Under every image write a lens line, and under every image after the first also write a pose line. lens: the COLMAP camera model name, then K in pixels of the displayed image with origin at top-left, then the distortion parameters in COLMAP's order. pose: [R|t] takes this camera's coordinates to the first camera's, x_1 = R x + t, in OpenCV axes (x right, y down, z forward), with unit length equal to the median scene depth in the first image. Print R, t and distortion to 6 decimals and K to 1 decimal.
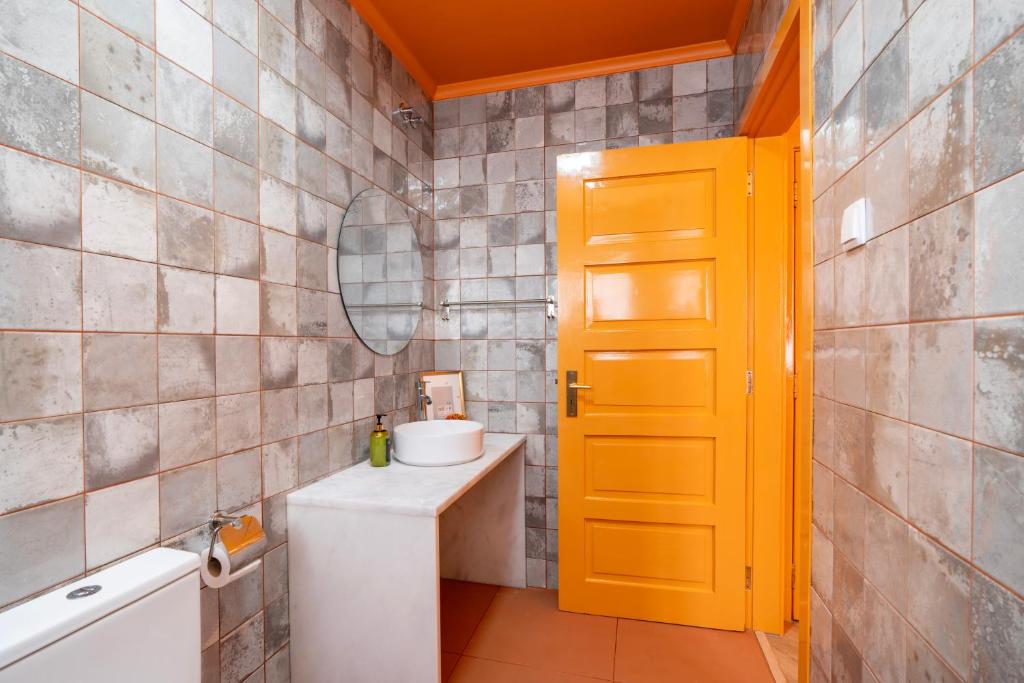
lens RADIAL K [[481.1, 0, 511.9], [0, 481.1, 339.4], [0, 0, 1]] dist [-0.037336, 0.022510]
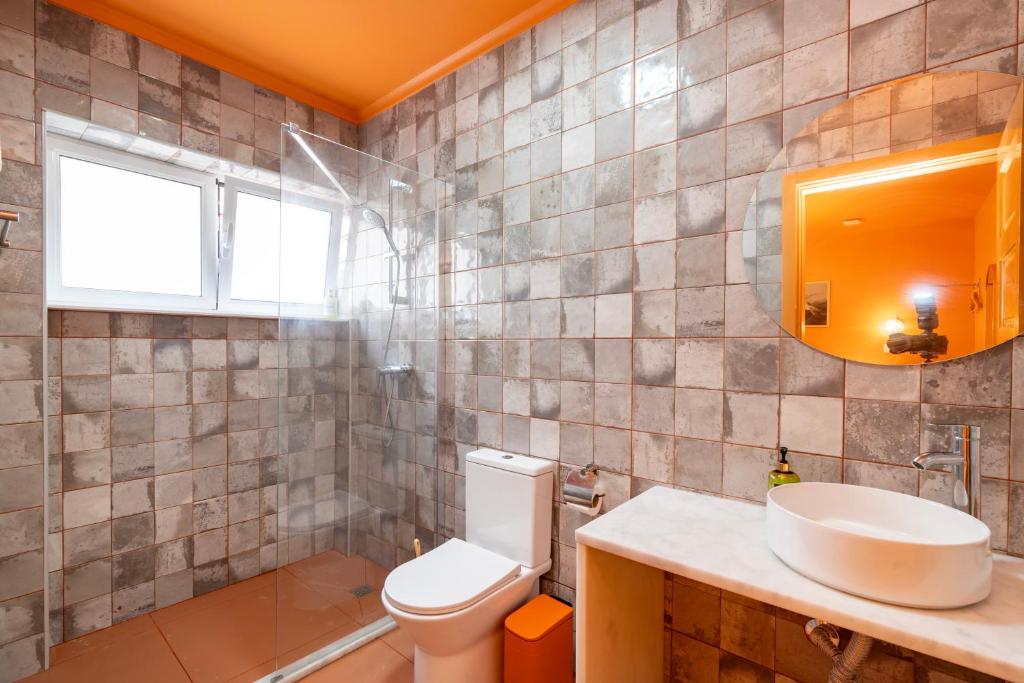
lens RADIAL K [[481.1, 0, 511.9], [0, 481.1, 339.4], [0, 0, 1]] dist [-0.037336, 0.022510]
pose [[-0.456757, -0.006120, -0.889571, 0.705185], [0.010275, 0.999873, -0.012155, 0.006986], [0.889532, -0.014692, -0.456636, 1.329310]]
